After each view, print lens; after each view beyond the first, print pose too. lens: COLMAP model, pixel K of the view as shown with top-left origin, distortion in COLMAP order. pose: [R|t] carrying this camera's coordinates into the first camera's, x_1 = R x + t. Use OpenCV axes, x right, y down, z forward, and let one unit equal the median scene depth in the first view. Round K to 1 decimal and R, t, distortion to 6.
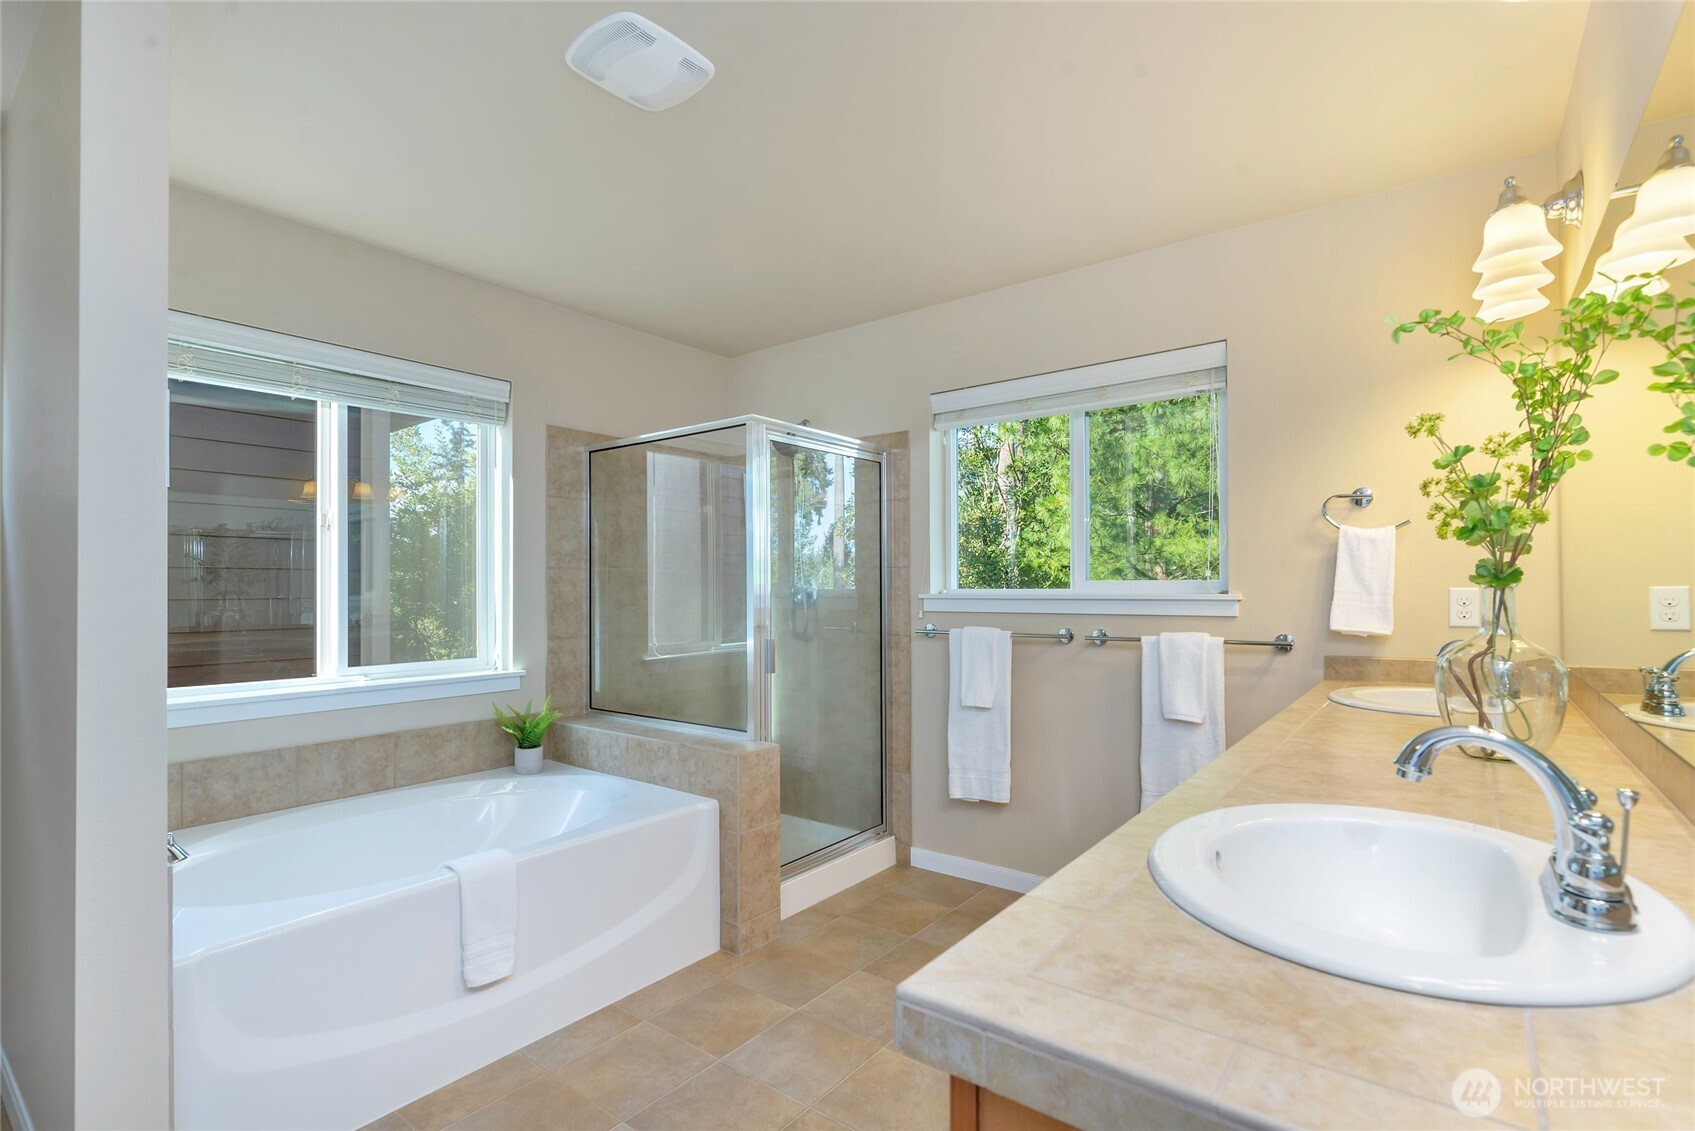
lens RADIAL K [[781.5, 0, 853.0], [0, 781.5, 572.5], [0, 0, 1]] dist [-0.001585, -0.000309]
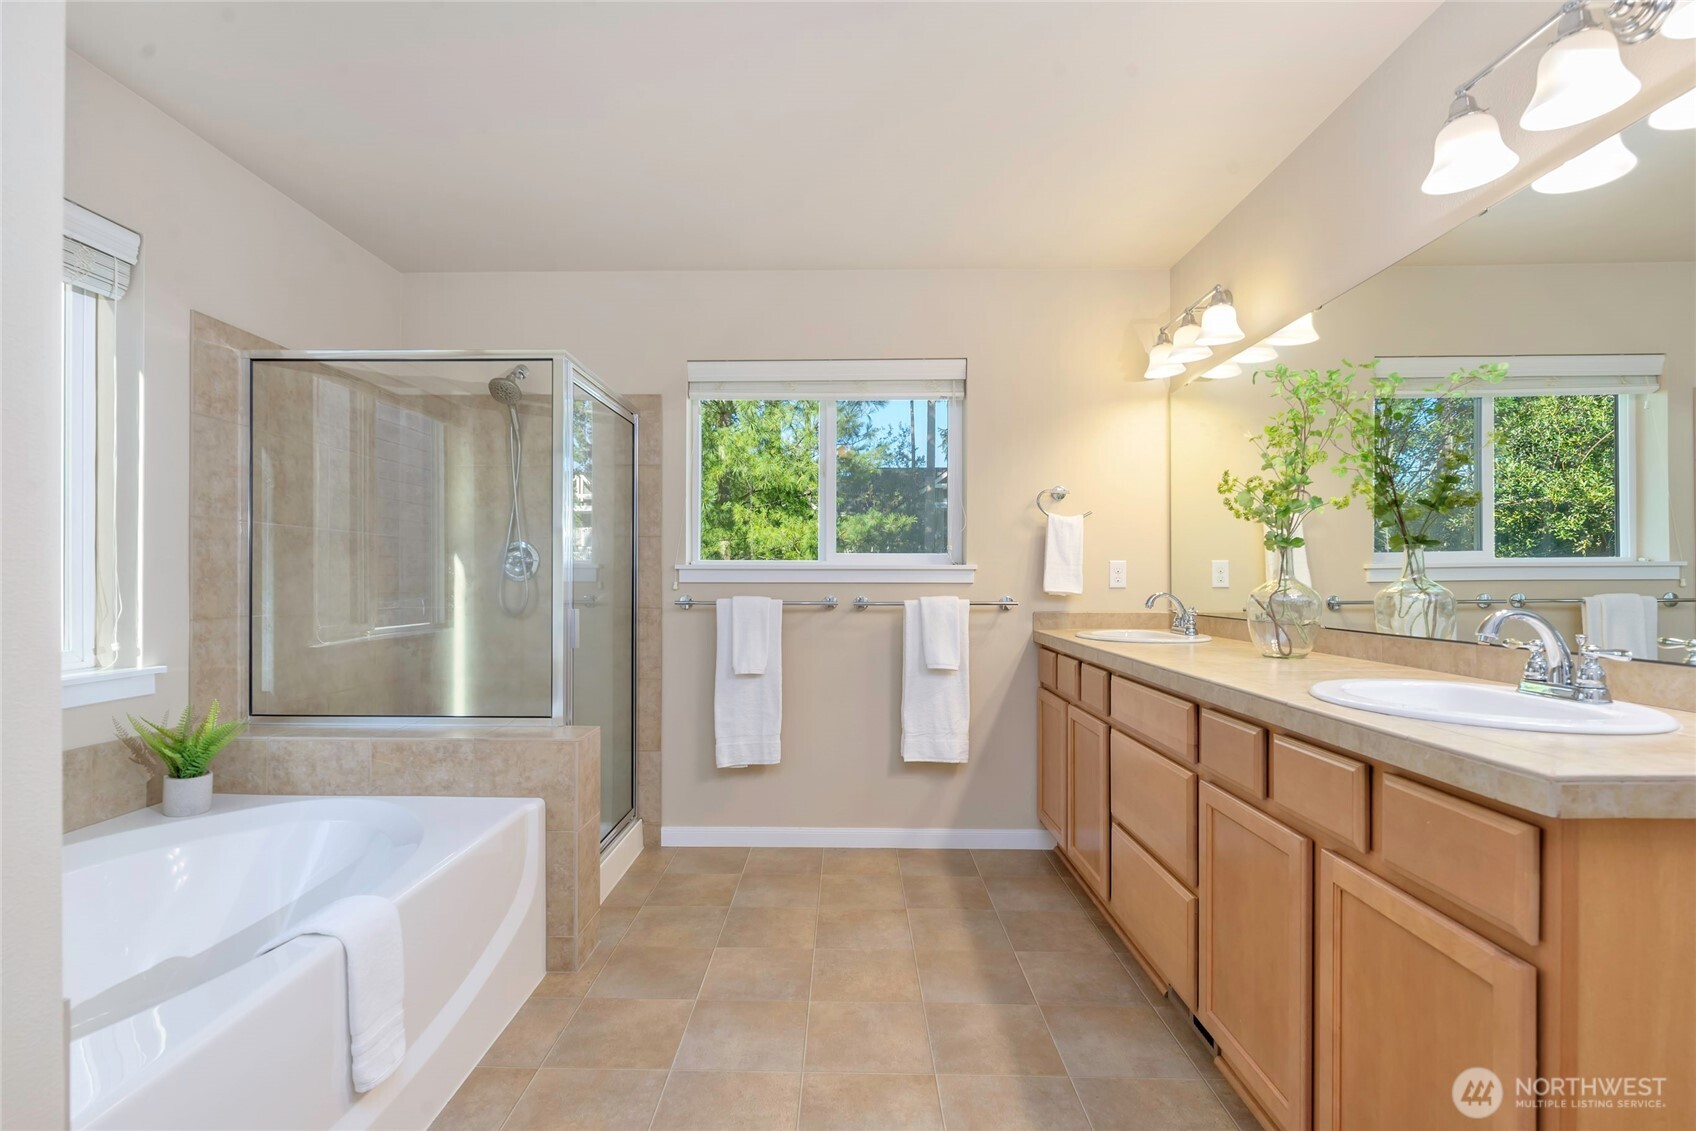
lens RADIAL K [[769.7, 0, 848.0], [0, 769.7, 565.5], [0, 0, 1]] dist [0.000273, -0.000222]
pose [[0.807118, 0.015224, 0.590194, -0.336583], [-0.017391, 0.999847, -0.002008, 0.029513], [-0.590134, -0.008643, 0.807259, 0.111361]]
